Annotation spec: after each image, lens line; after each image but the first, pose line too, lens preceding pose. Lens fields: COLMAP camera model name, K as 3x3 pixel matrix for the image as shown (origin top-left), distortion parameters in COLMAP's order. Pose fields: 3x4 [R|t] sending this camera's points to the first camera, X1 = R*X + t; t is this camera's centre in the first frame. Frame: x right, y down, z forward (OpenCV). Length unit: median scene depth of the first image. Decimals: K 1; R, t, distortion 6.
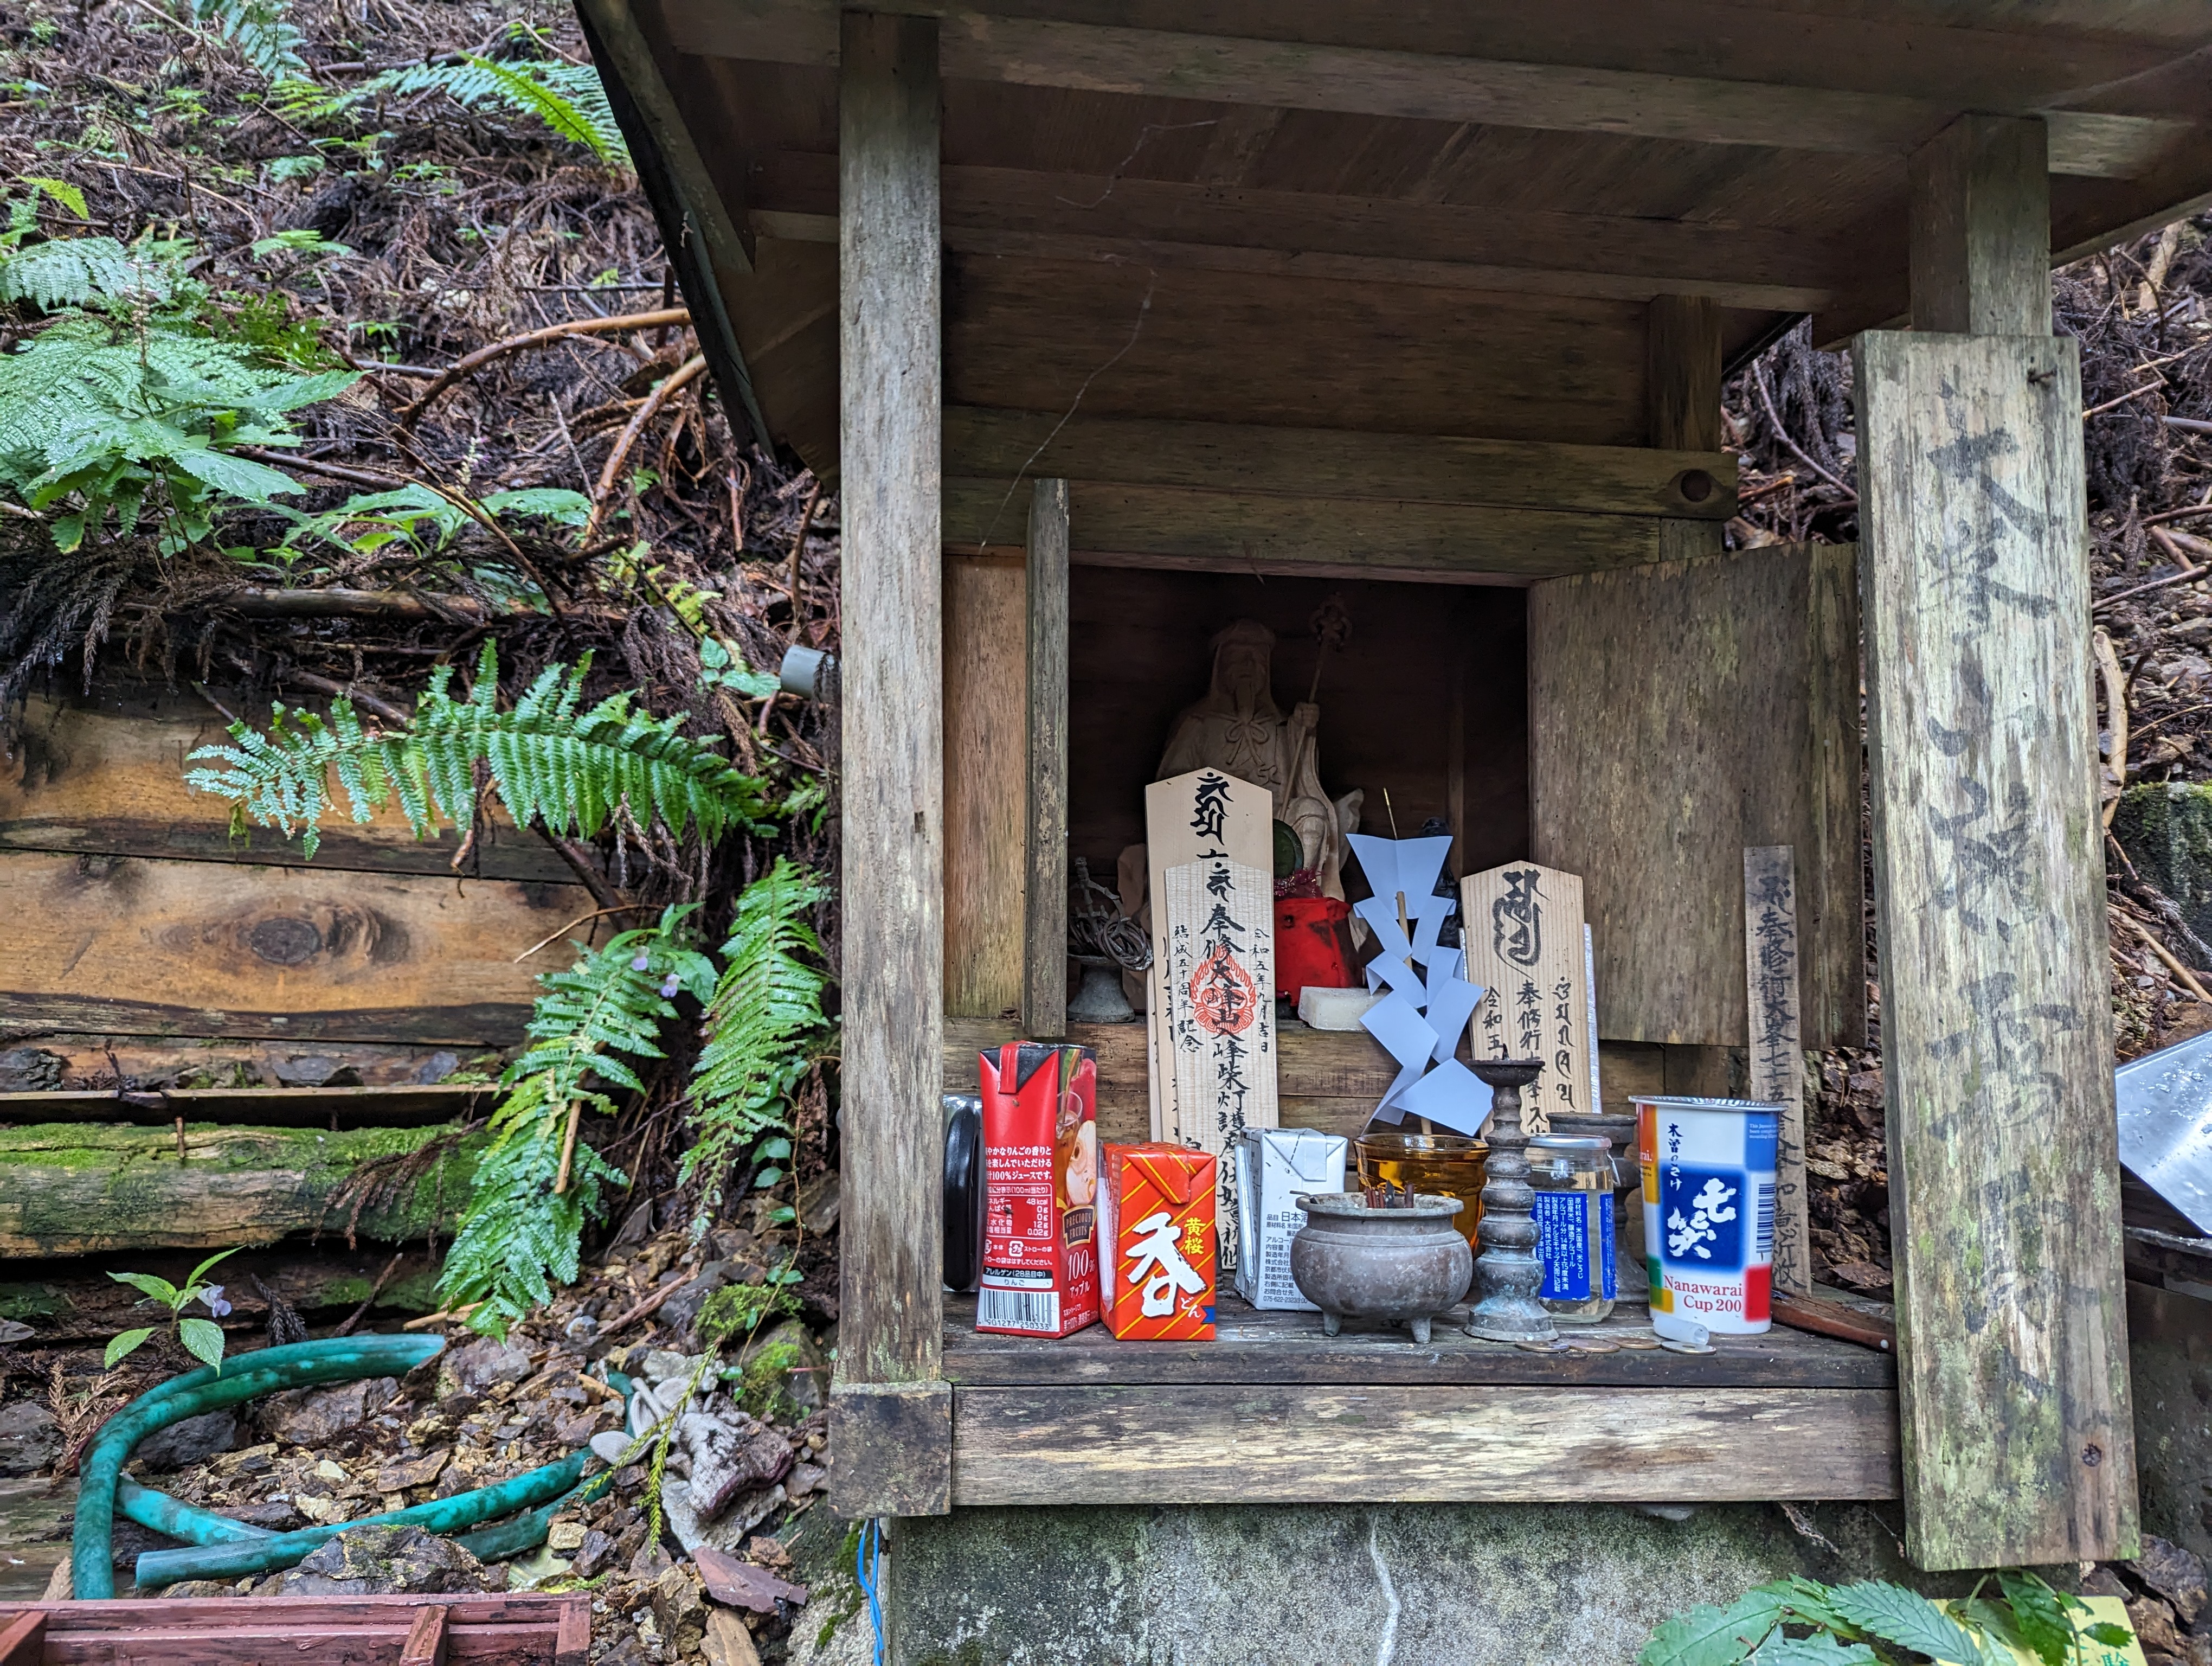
lens RADIAL K [[1528.6, 0, 1106.0], [0, 1528.6, 833.0], [0, 0, 1]] dist [0.026121, -0.002229]
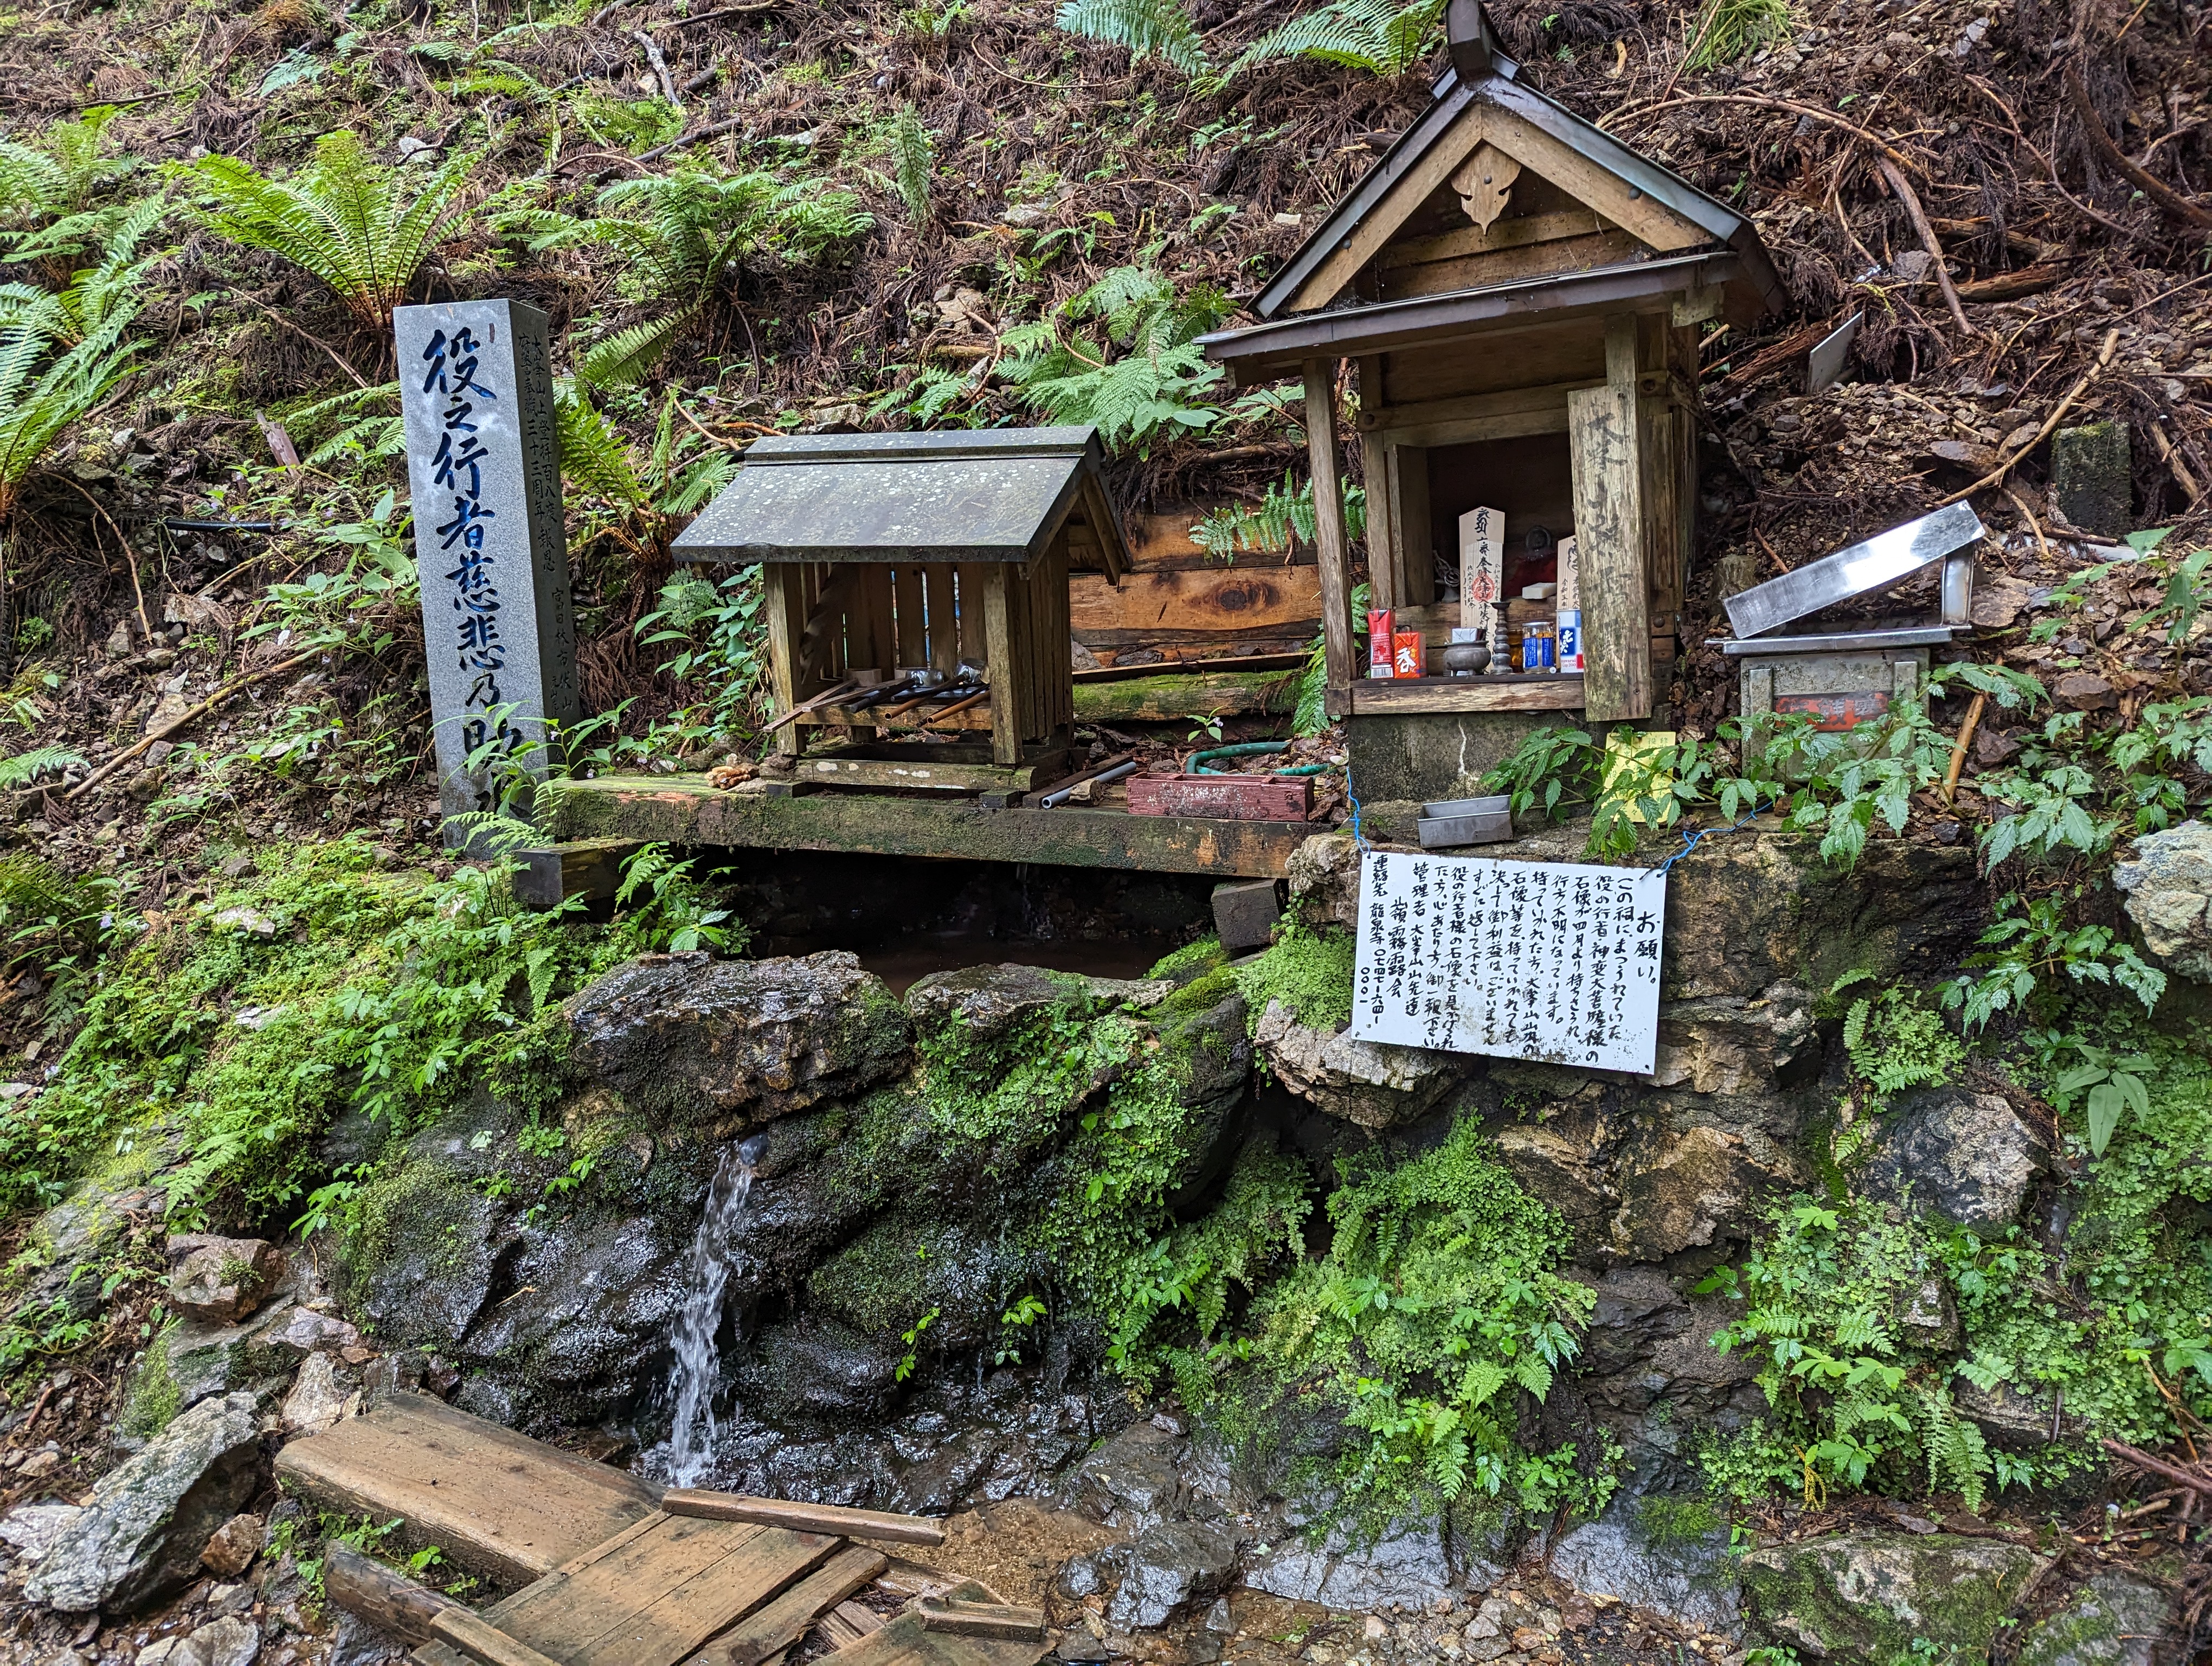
lens RADIAL K [[1528.6, 0, 1106.0], [0, 1528.6, 833.0], [0, 0, 1]] dist [0.026121, -0.002229]
pose [[0.821526, 0.009757, -0.570087, 1.147072], [0.122176, 0.973617, 0.192726, -0.098326], [0.556927, -0.227980, 0.798660, -1.882376]]
